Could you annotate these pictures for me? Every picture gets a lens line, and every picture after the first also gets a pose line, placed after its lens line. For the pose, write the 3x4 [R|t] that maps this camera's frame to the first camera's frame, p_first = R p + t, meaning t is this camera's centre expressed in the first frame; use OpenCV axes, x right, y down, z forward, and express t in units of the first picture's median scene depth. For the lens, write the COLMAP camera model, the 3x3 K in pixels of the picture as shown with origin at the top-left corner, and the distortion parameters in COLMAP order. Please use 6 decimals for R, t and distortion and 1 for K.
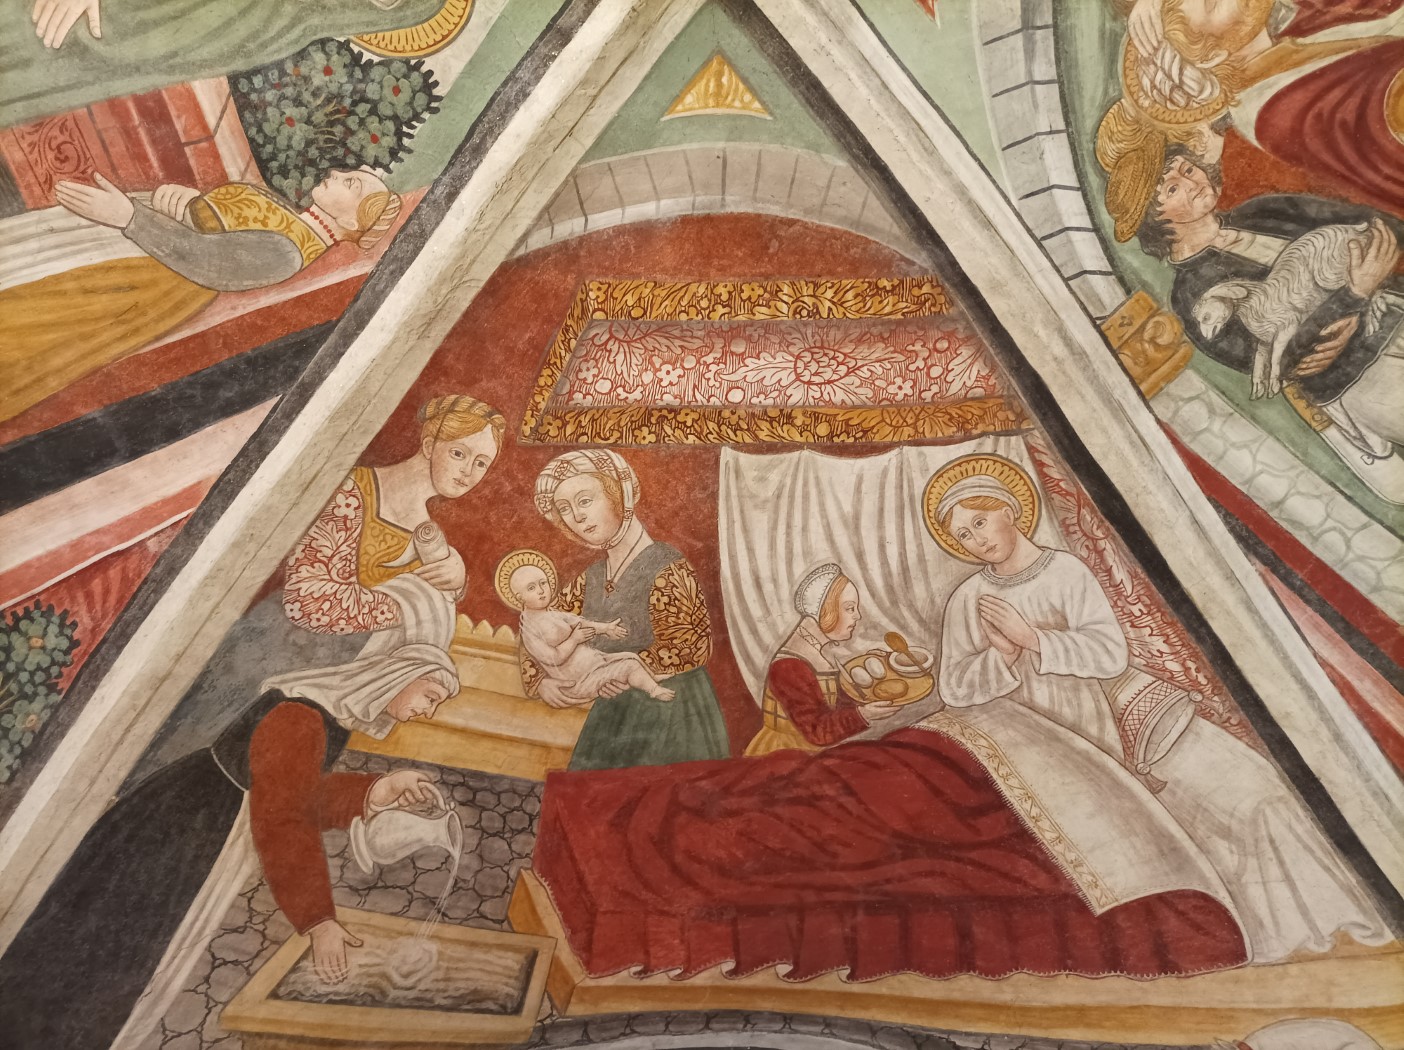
lens RADIAL K [[1043.5, 0, 702.6], [0, 1043.5, 523.7], [0, 0, 1]] dist [0.026889, -0.012773]
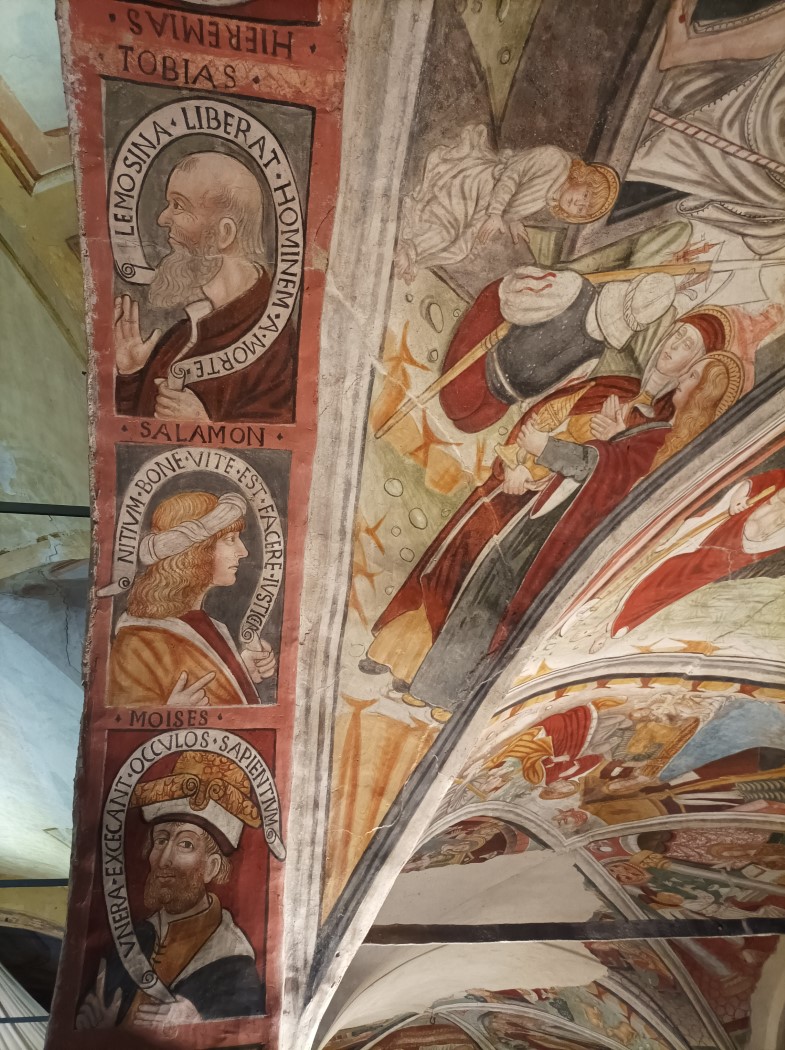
lens RADIAL K [[784.2, 0, 394.6], [0, 784.2, 525.2], [0, 0, 1]] dist [0.026494, -0.010593]
pose [[0.987632, 0.049013, 0.148933, -0.945025], [-0.087596, 0.960302, 0.264853, -4.123542], [-0.130039, -0.274623, 0.952718, -2.407785]]
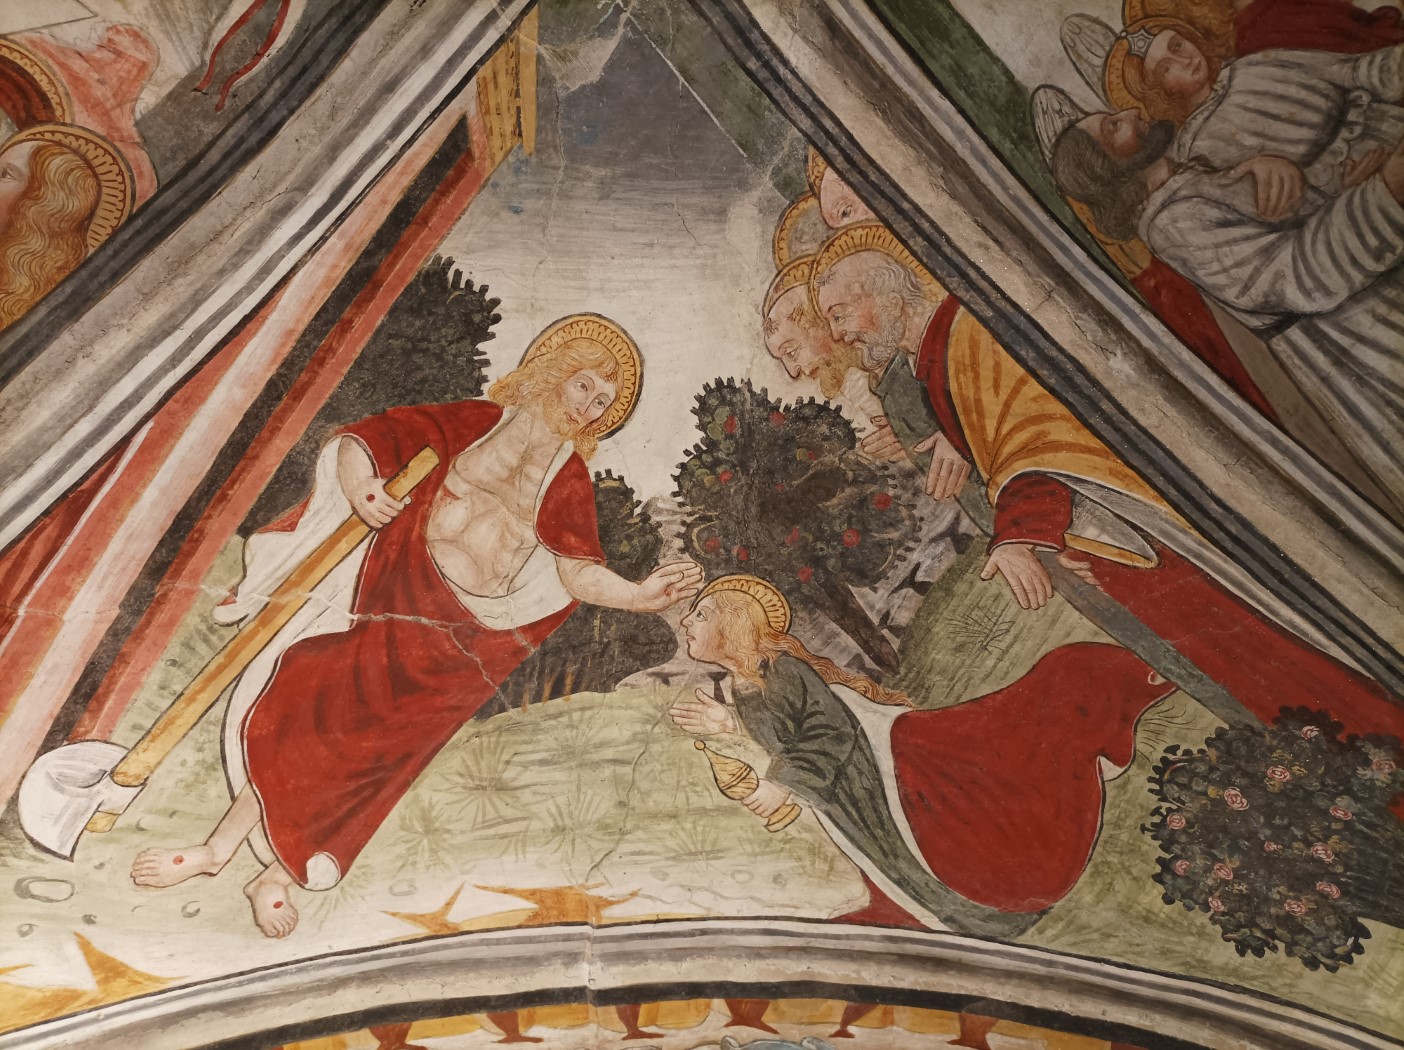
lens RADIAL K [[1052.5, 0, 702.3], [0, 1052.5, 524.1], [0, 0, 1]] dist [0.017165, -0.004557]
pose [[0.995442, -0.070639, 0.064073, 0.139606], [0.083088, 0.972166, -0.219064, -3.568599], [-0.046815, 0.223389, 0.973604, -2.044423]]
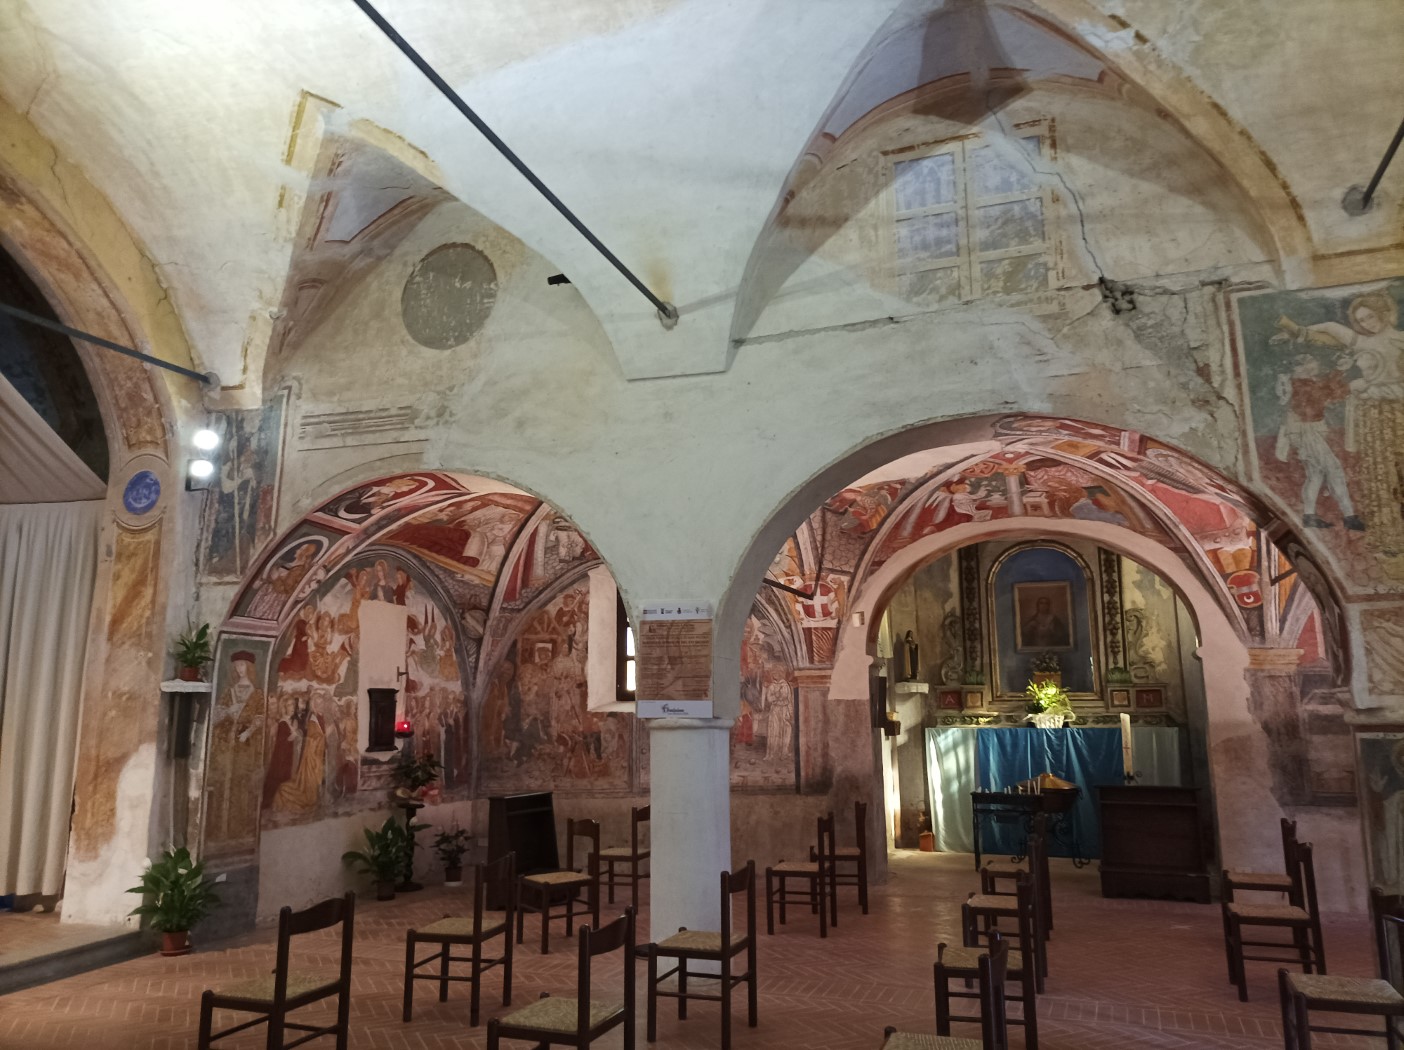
lens RADIAL K [[1043.5, 0, 702.6], [0, 1043.5, 523.7], [0, 0, 1]] dist [0.026889, -0.012773]
pose [[0.372881, 0.163613, 0.913340, -4.716218], [-0.796672, 0.561076, 0.224740, -2.203952], [-0.475683, -0.811434, 0.339561, -1.490609]]
